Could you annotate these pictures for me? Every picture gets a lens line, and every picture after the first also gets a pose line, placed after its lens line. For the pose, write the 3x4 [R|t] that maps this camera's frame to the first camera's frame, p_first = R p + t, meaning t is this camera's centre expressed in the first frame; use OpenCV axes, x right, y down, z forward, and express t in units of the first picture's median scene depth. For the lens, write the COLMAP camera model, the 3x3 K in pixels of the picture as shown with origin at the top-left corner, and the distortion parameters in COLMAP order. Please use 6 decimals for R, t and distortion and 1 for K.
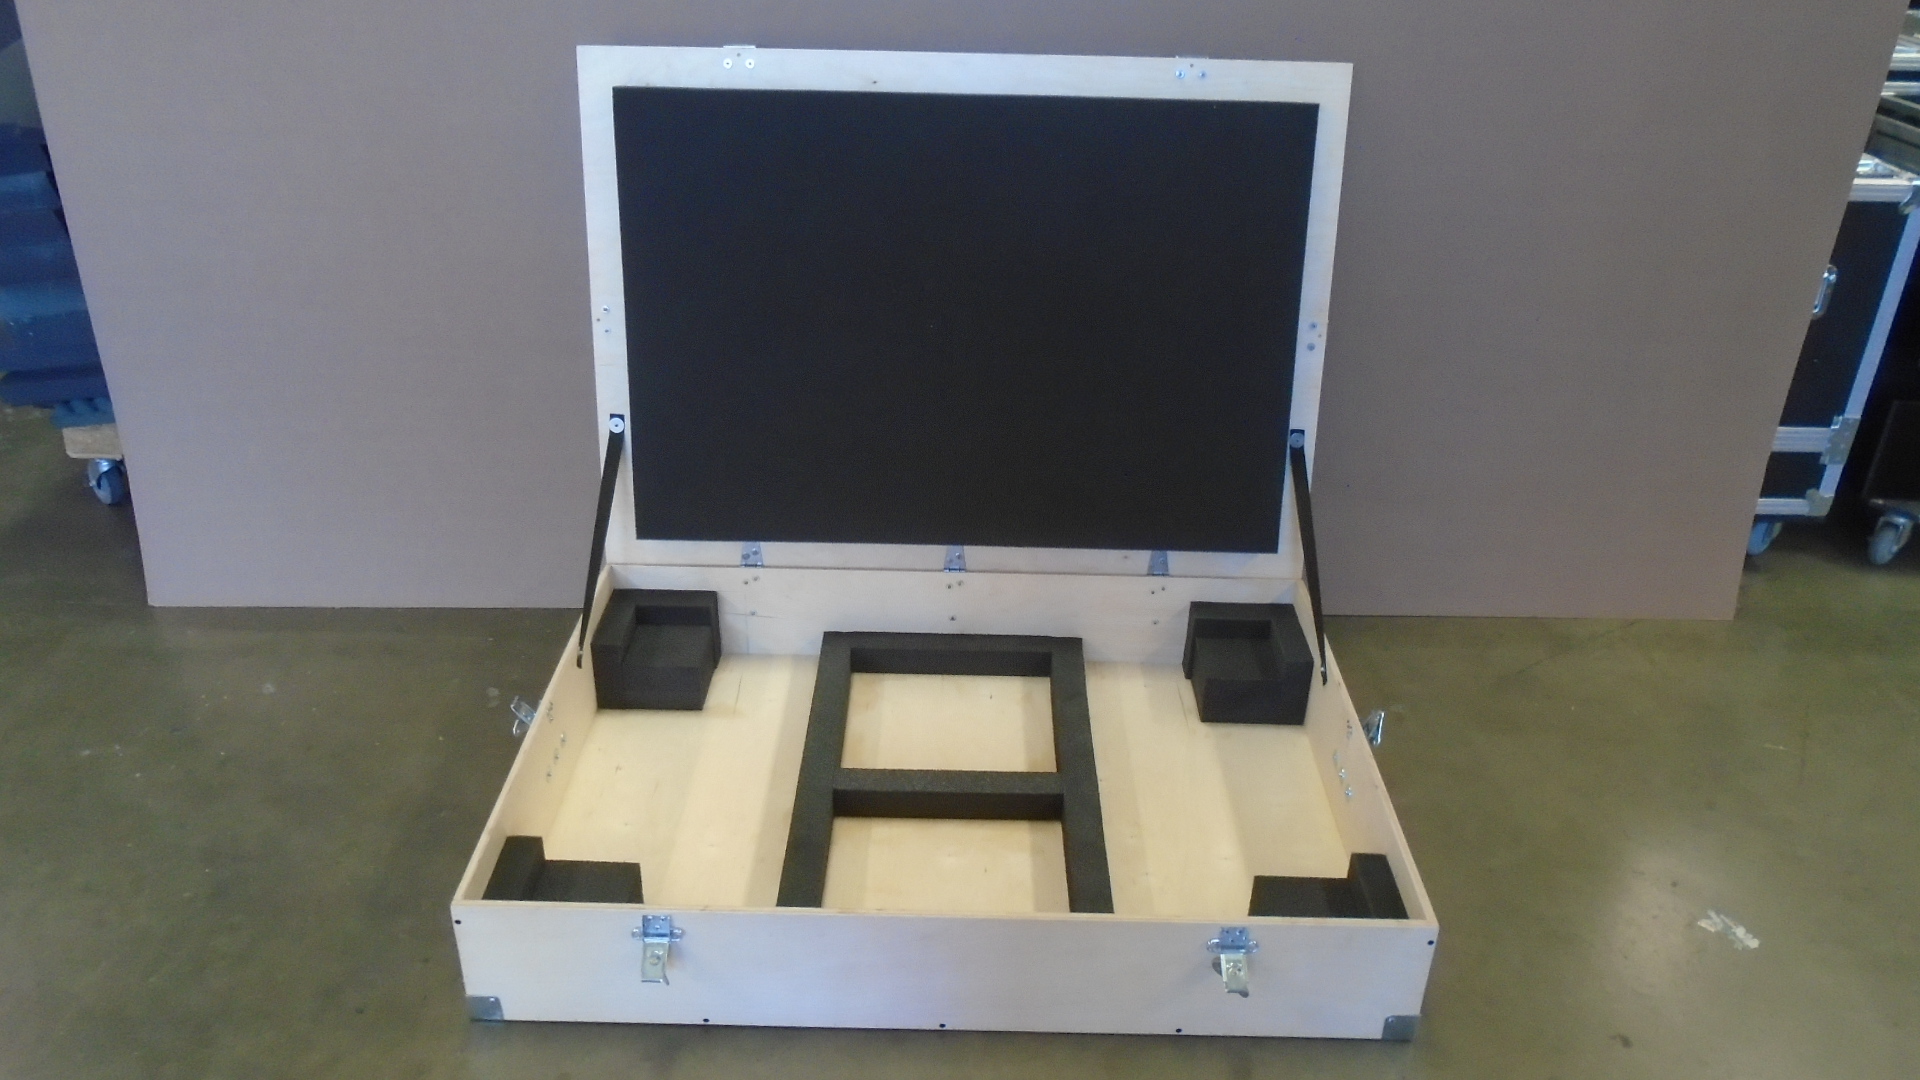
lens RADIAL K [[1496.5, 0, 960.6], [0, 1496.5, 523.1], [0, 0, 1]] dist [0.000516, -0.023134]
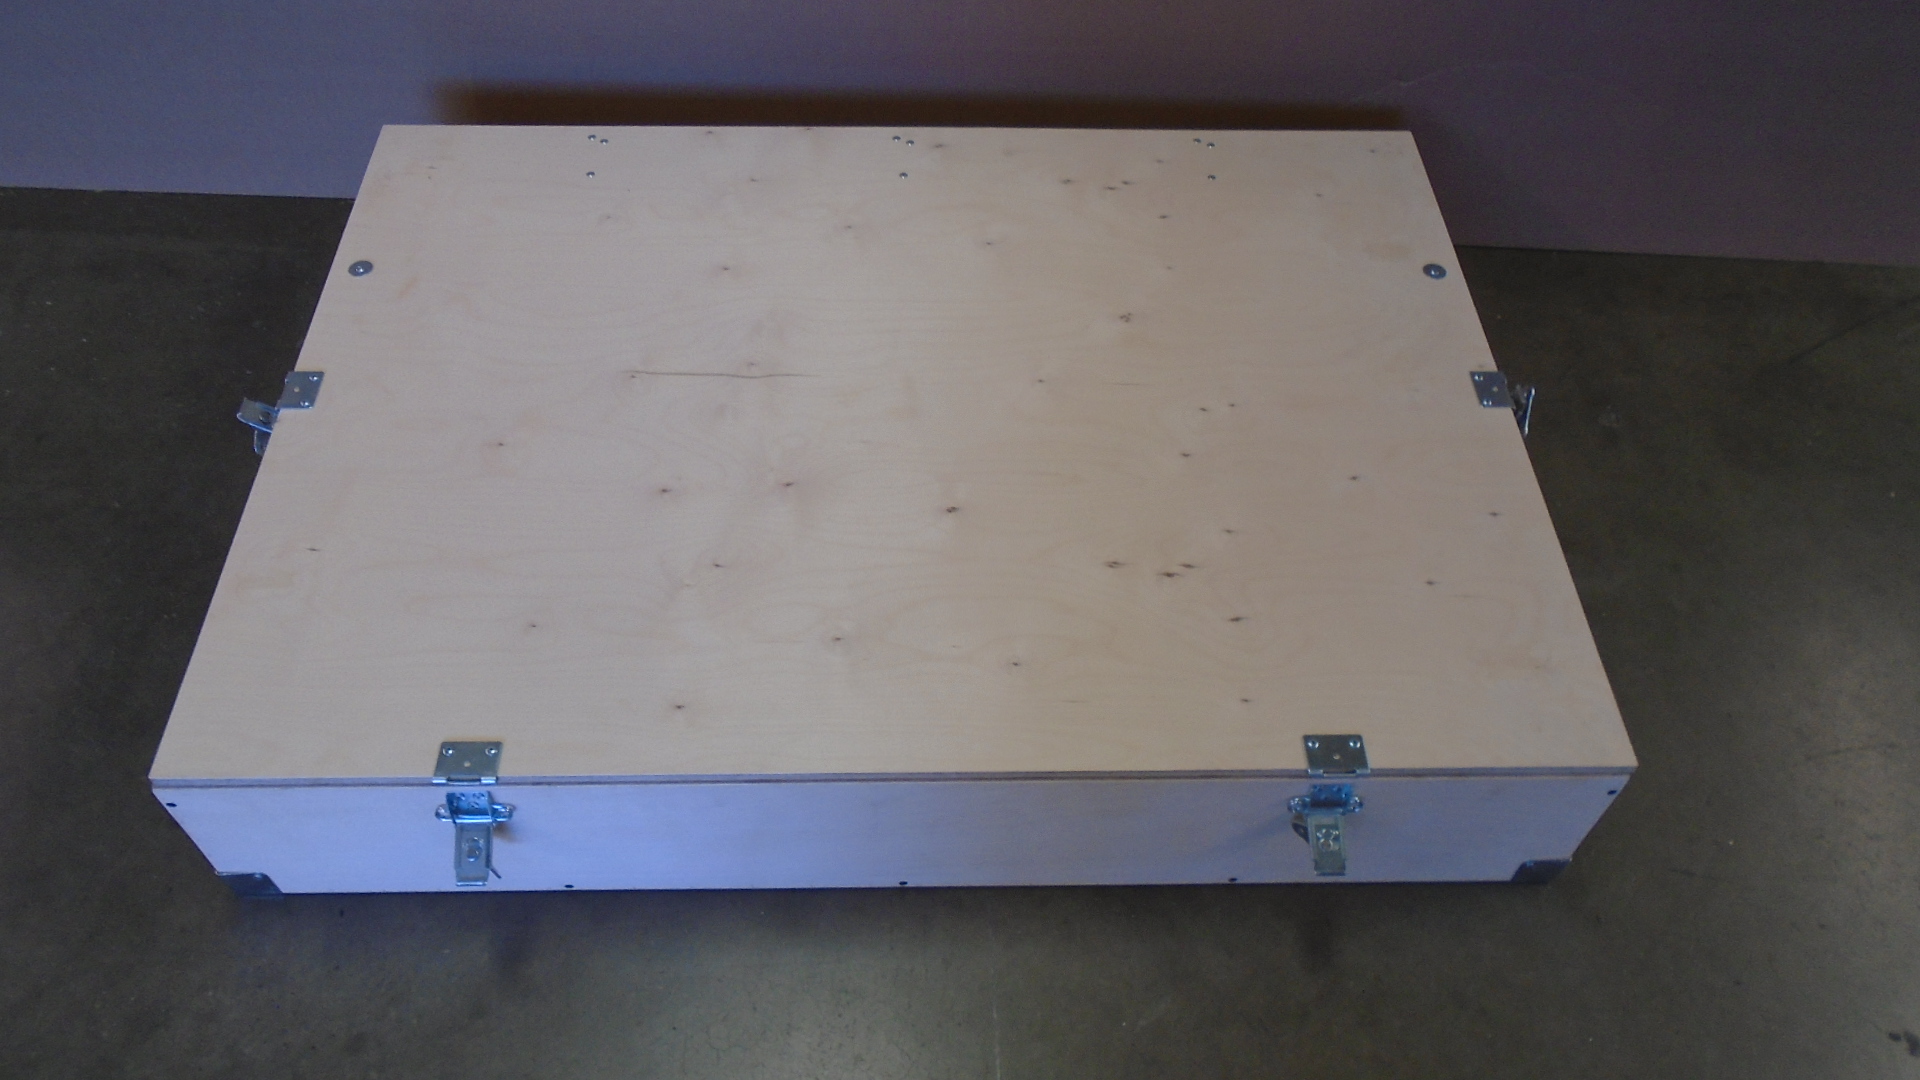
lens RADIAL K [[1496.5, 0, 945.8], [0, 1496.5, 547.4], [0, 0, 1]] dist [0.000516, -0.023134]
pose [[0.999689, -0.023216, 0.009072, 0.004757], [0.017608, 0.915378, 0.402210, -0.081636], [-0.017642, -0.401925, 0.915503, 0.347907]]
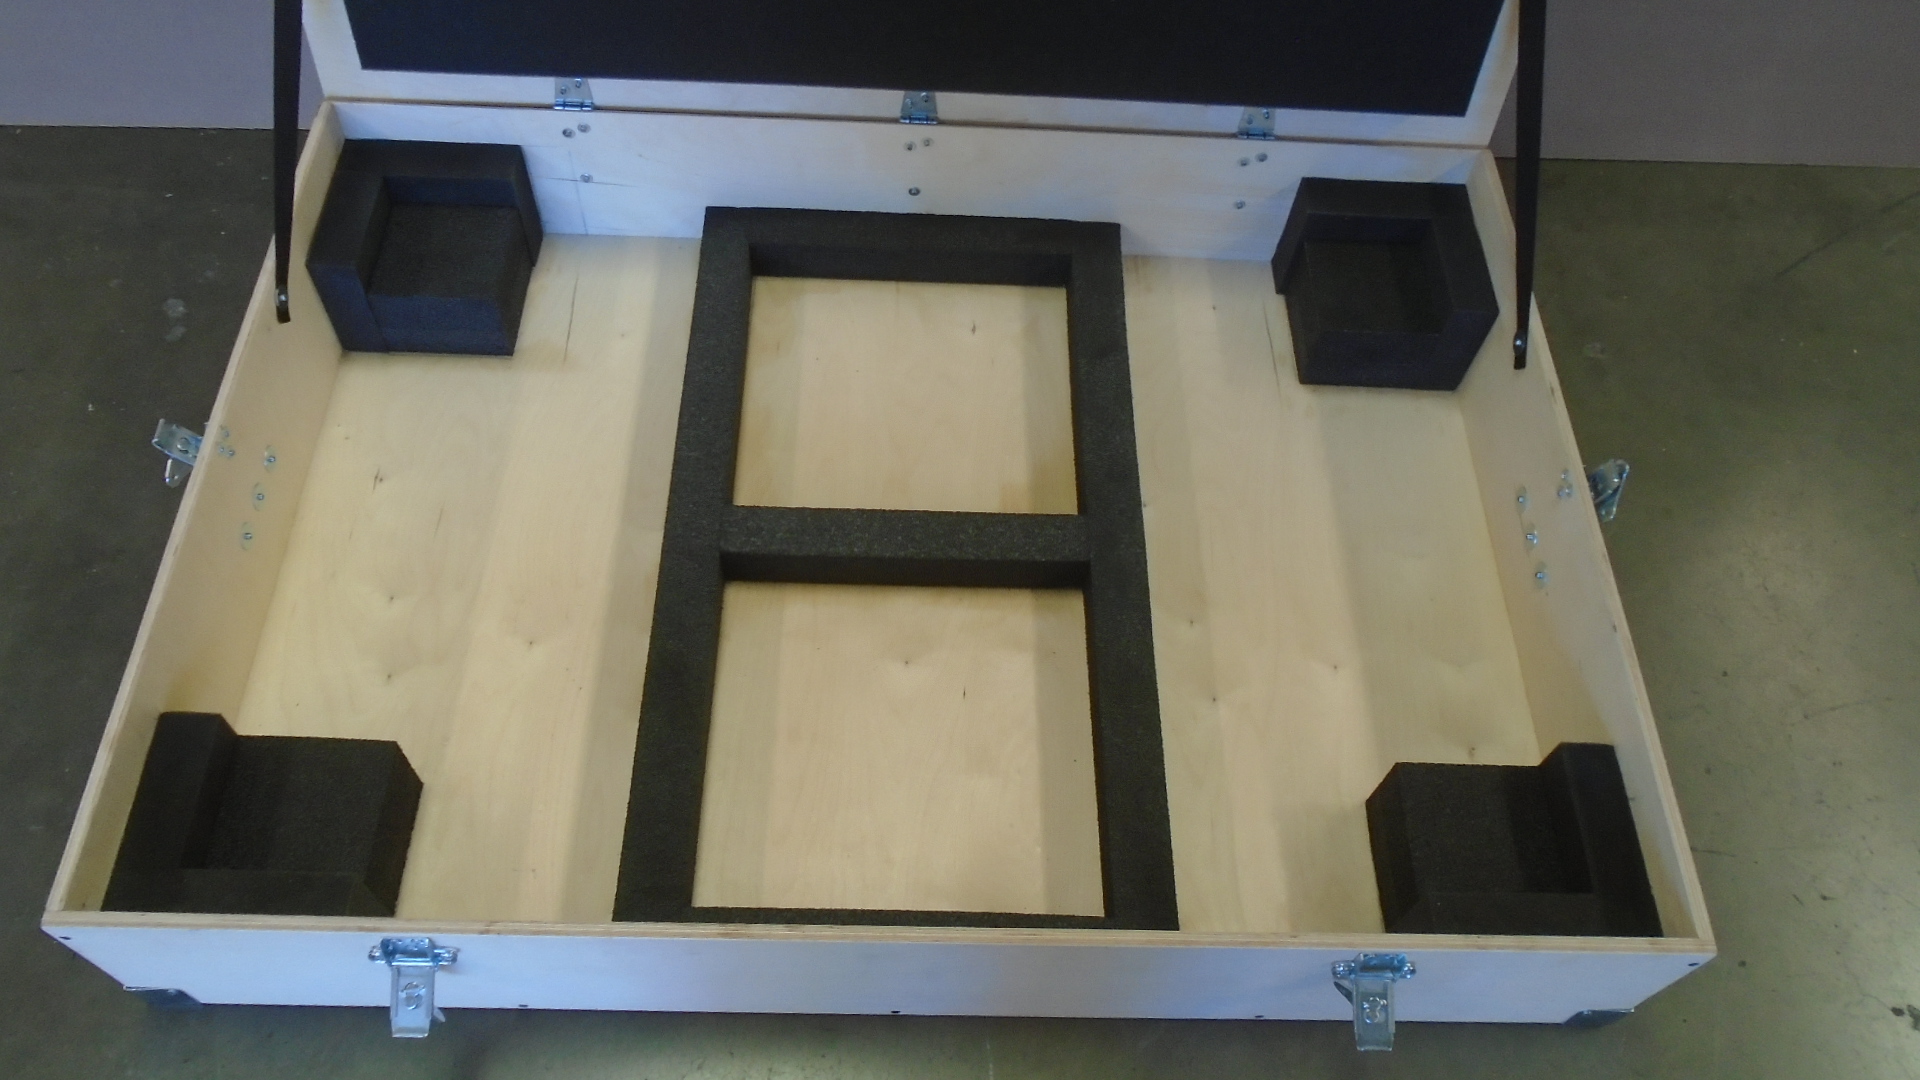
lens RADIAL K [[1496.5, 0, 964.6], [0, 1496.5, 536.3], [0, 0, 1]] dist [0.000516, -0.023134]
pose [[0.999218, 0.009984, 0.038271, -0.007644], [-0.027486, 0.871076, 0.490378, -0.133376], [-0.028442, -0.491046, 0.870669, 0.455012]]
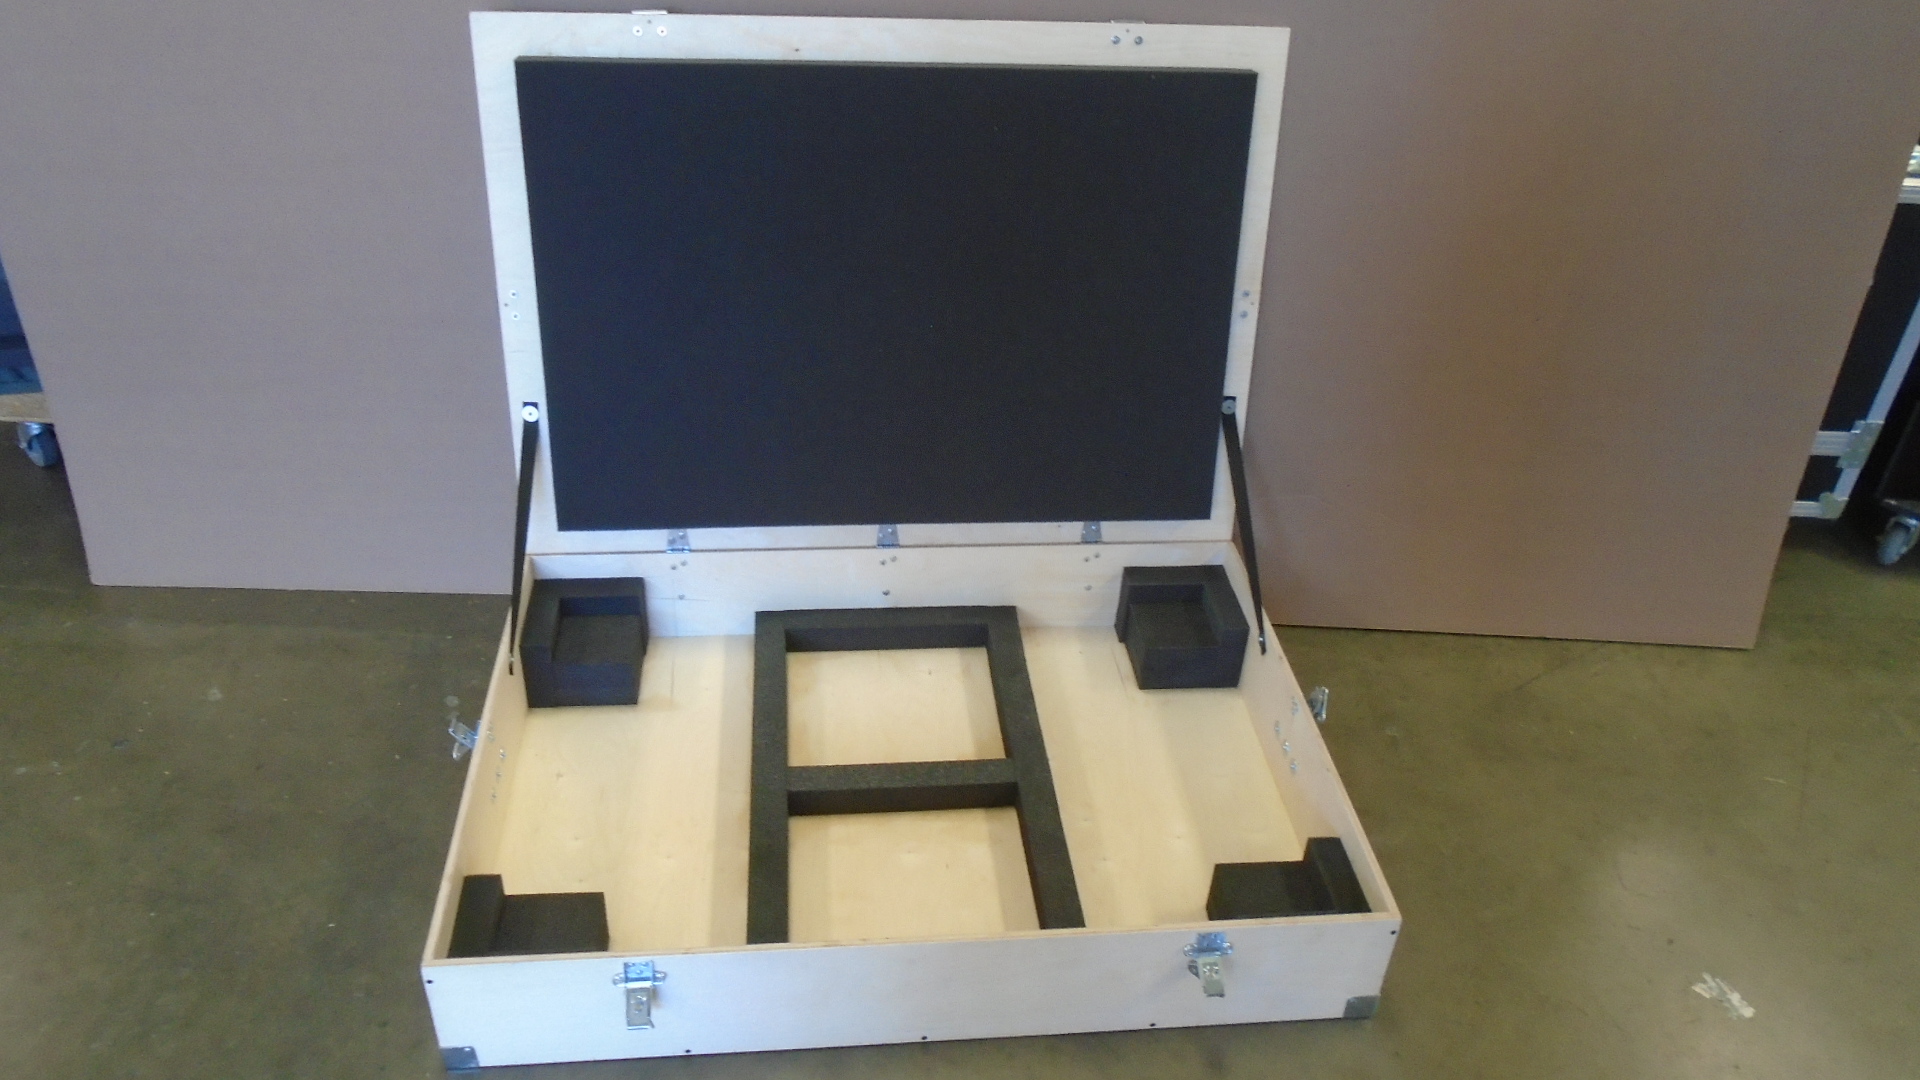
lens RADIAL K [[1496.5, 0, 961.3], [0, 1496.5, 527.0], [0, 0, 1]] dist [0.000516, -0.023134]
pose [[0.993464, -0.039514, 0.107091, -0.069327], [0.027696, 0.993581, 0.109678, -0.099900], [-0.110738, -0.105995, 0.988181, 0.027577]]
